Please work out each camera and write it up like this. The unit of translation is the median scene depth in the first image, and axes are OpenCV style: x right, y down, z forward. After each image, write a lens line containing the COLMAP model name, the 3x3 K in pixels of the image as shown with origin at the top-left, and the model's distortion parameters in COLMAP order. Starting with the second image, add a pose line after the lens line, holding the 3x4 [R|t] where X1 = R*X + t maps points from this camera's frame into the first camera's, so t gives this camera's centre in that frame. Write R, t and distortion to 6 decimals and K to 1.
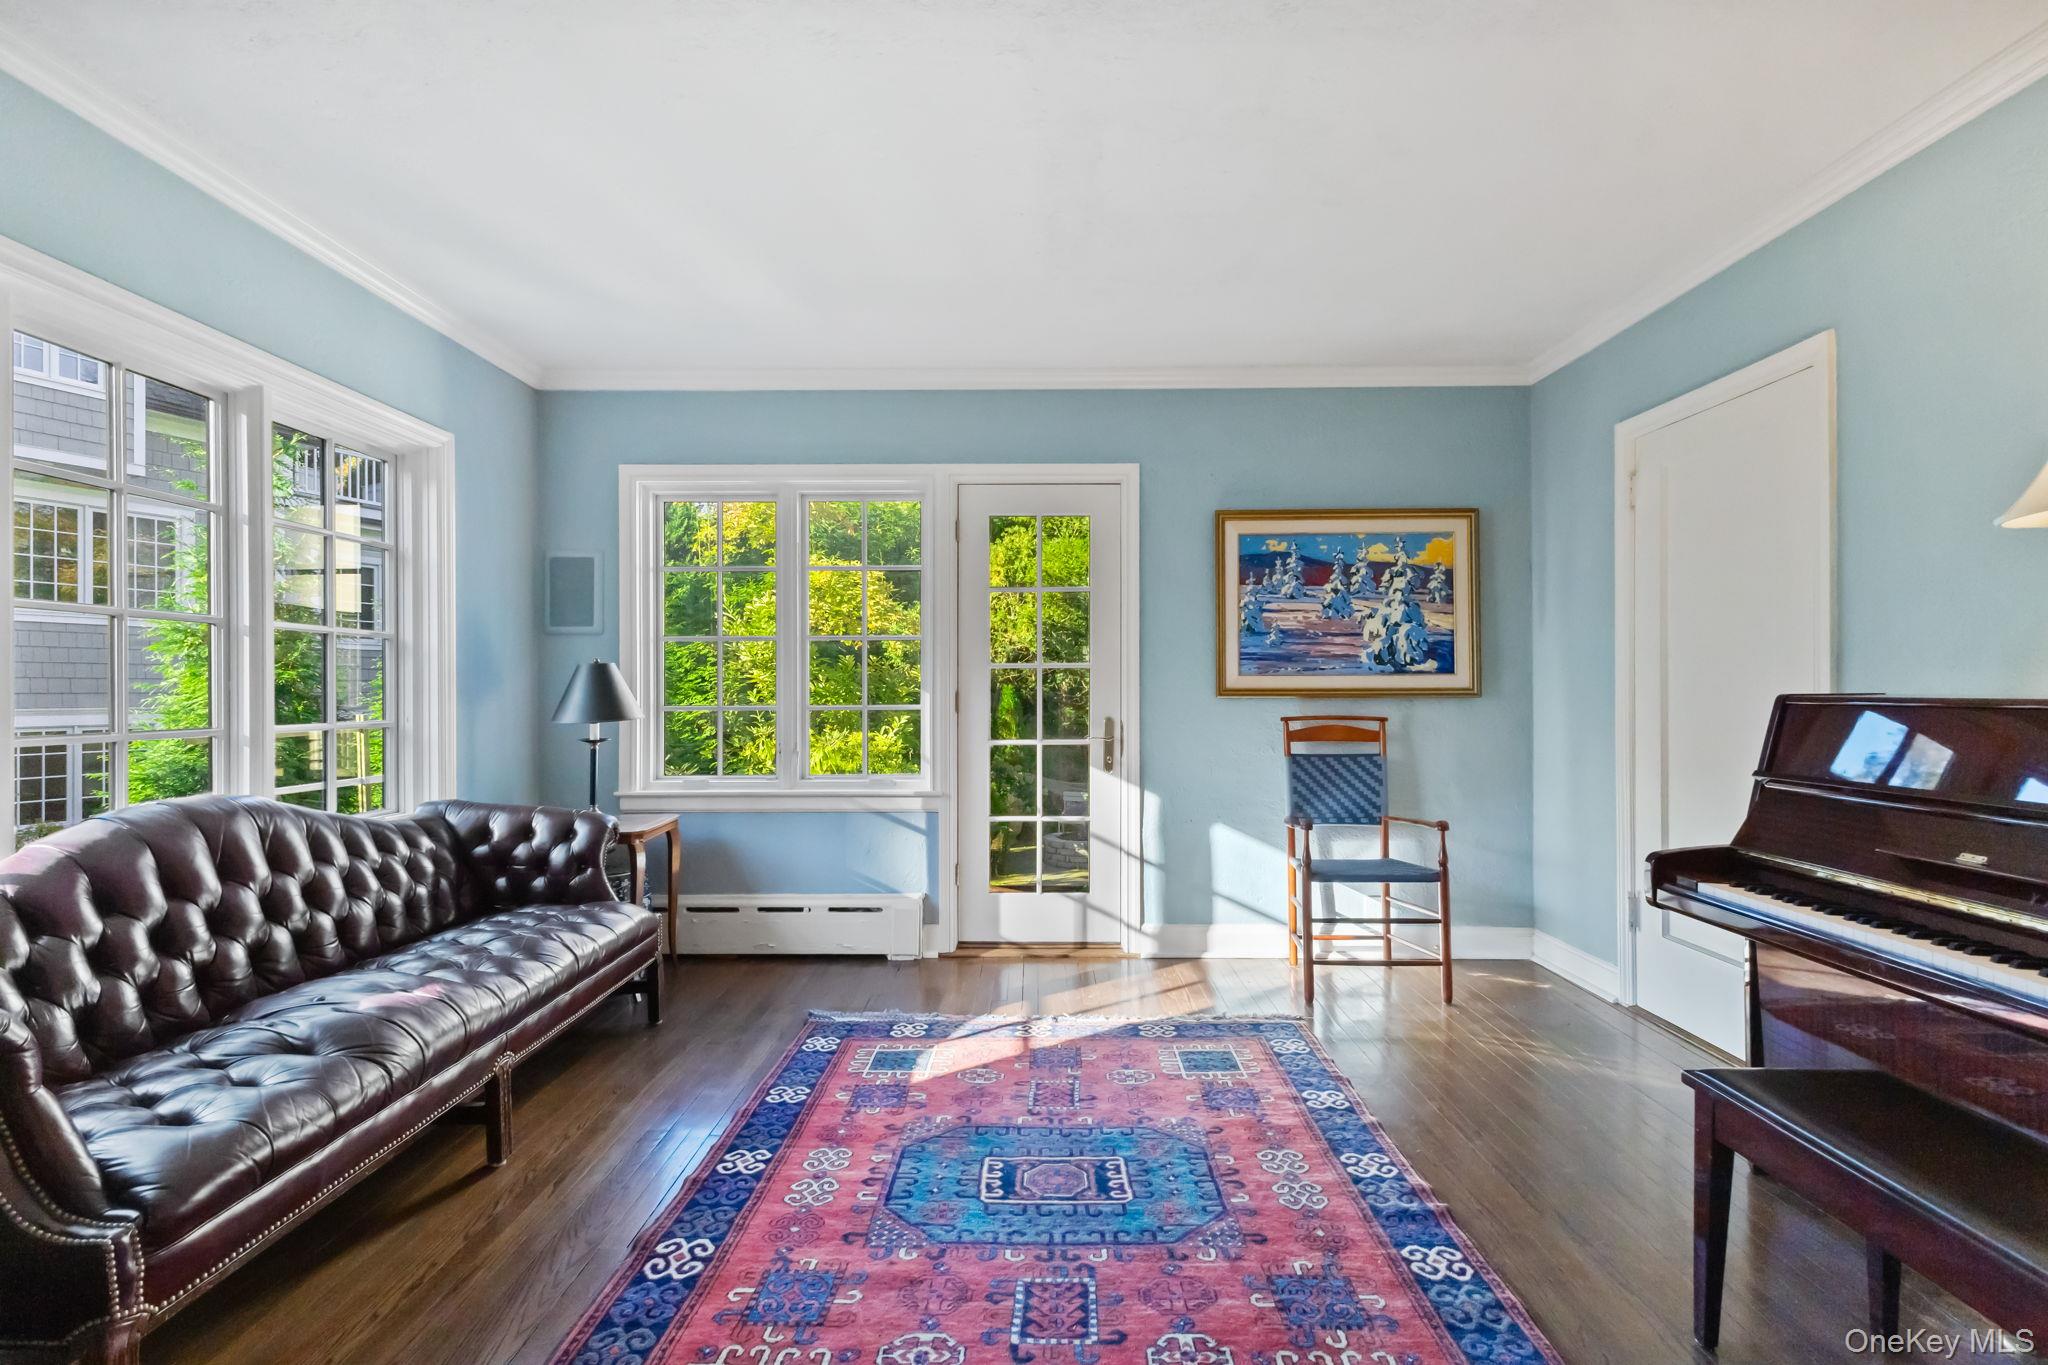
lens RADIAL K [[886.5, 0, 1029.9], [0, 886.5, 693.5], [0, 0, 1]] dist [0.007560, -0.002142]
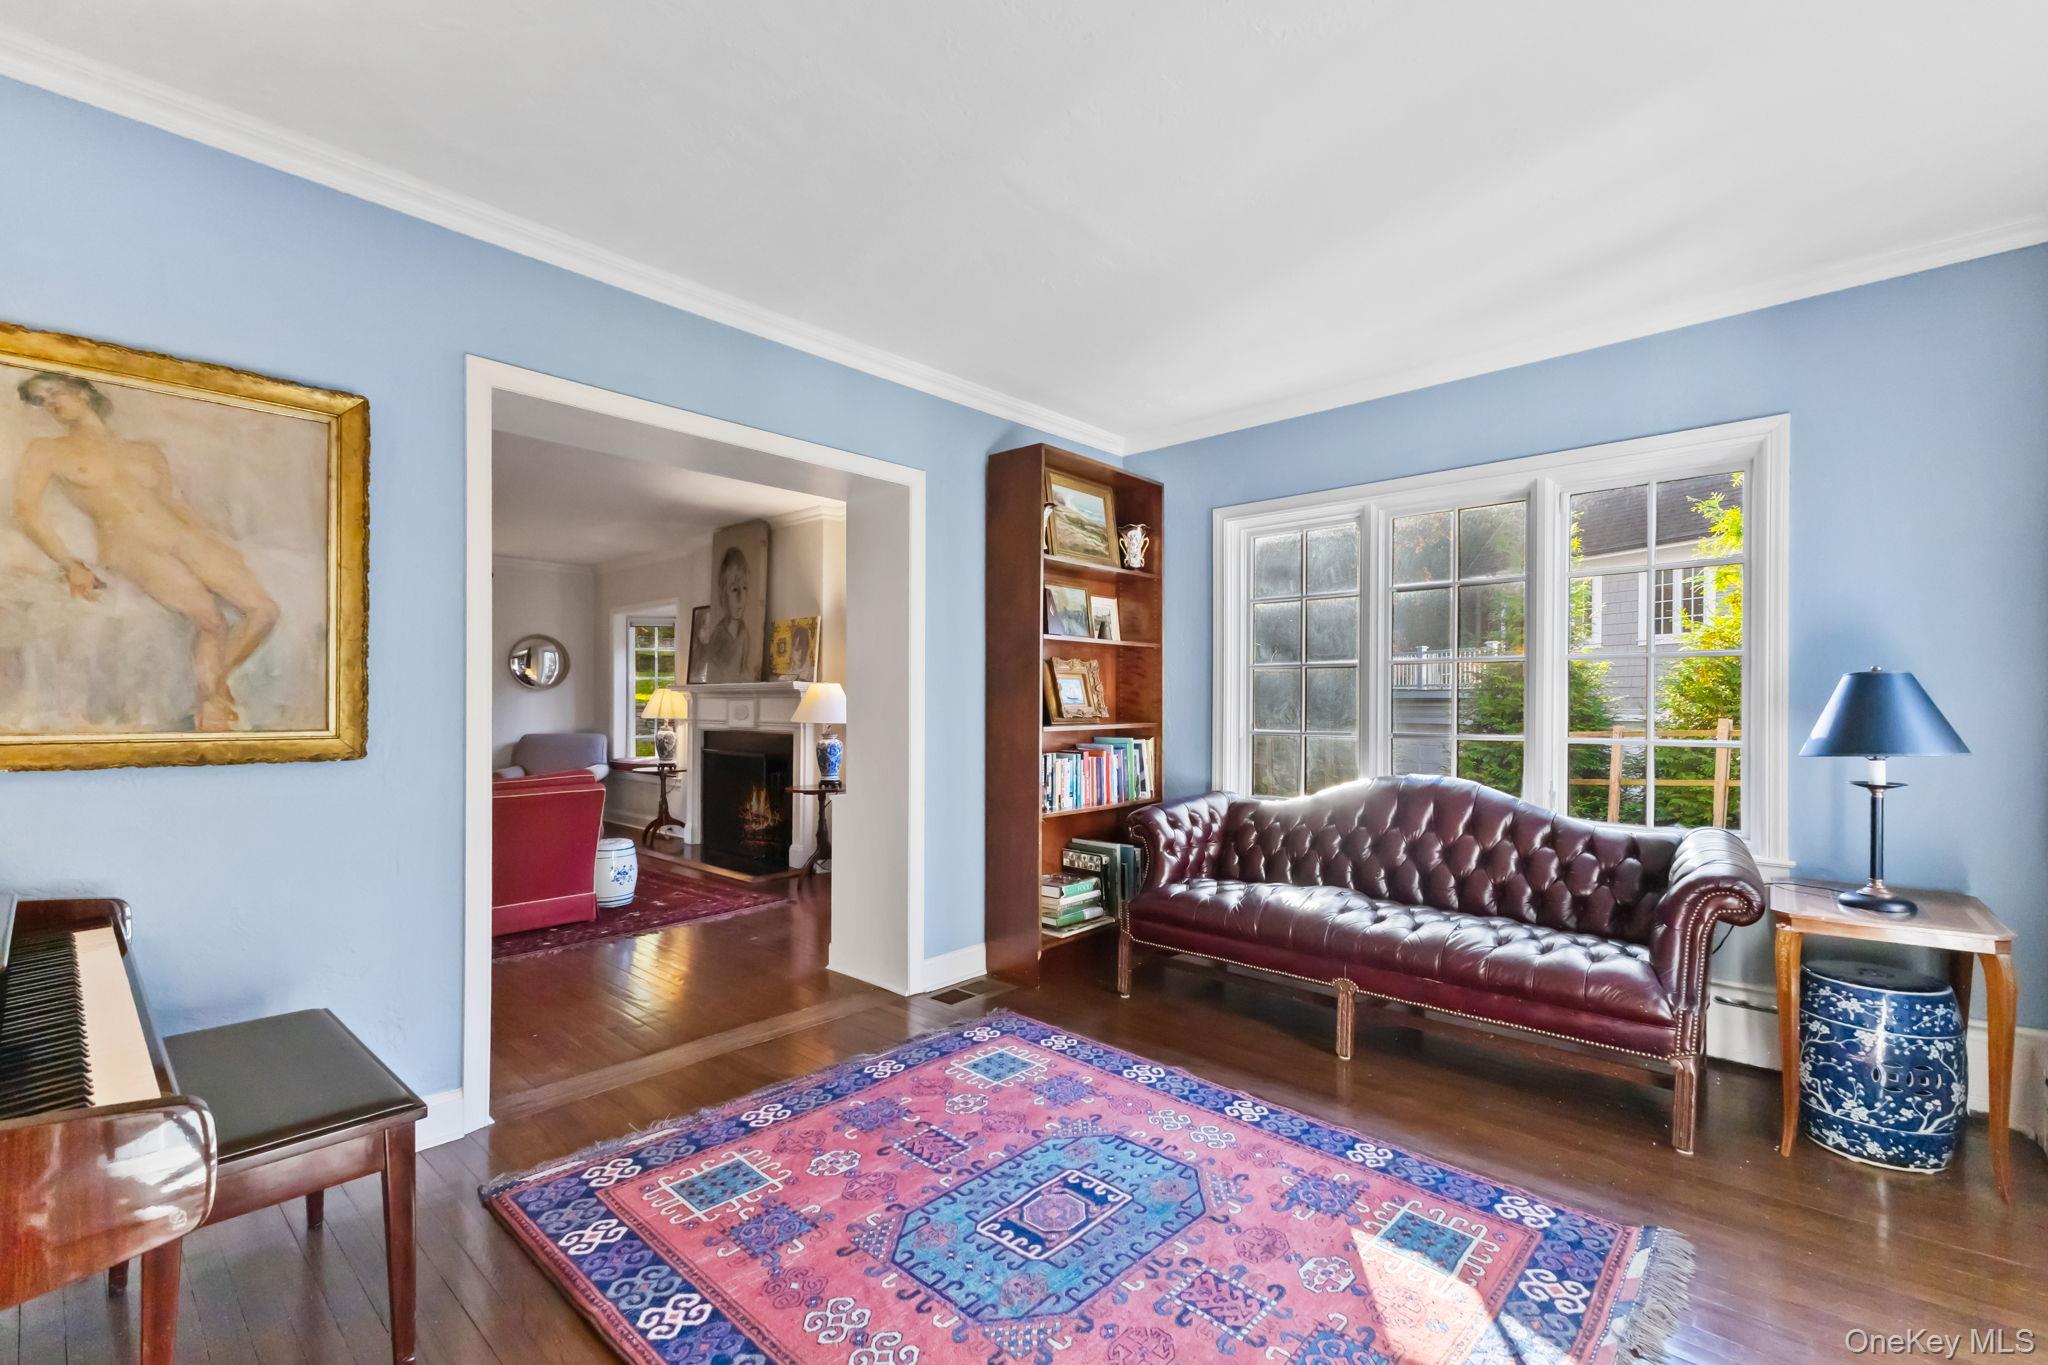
lens RADIAL K [[886.5, 0, 1026.5], [0, 886.5, 687.8], [0, 0, 1]] dist [0.007560, -0.002142]
pose [[-0.671557, -0.010538, -0.740878, 0.782206], [-0.004376, 0.999938, -0.010257, -0.020557], [0.740940, -0.003646, -0.671562, 1.637872]]
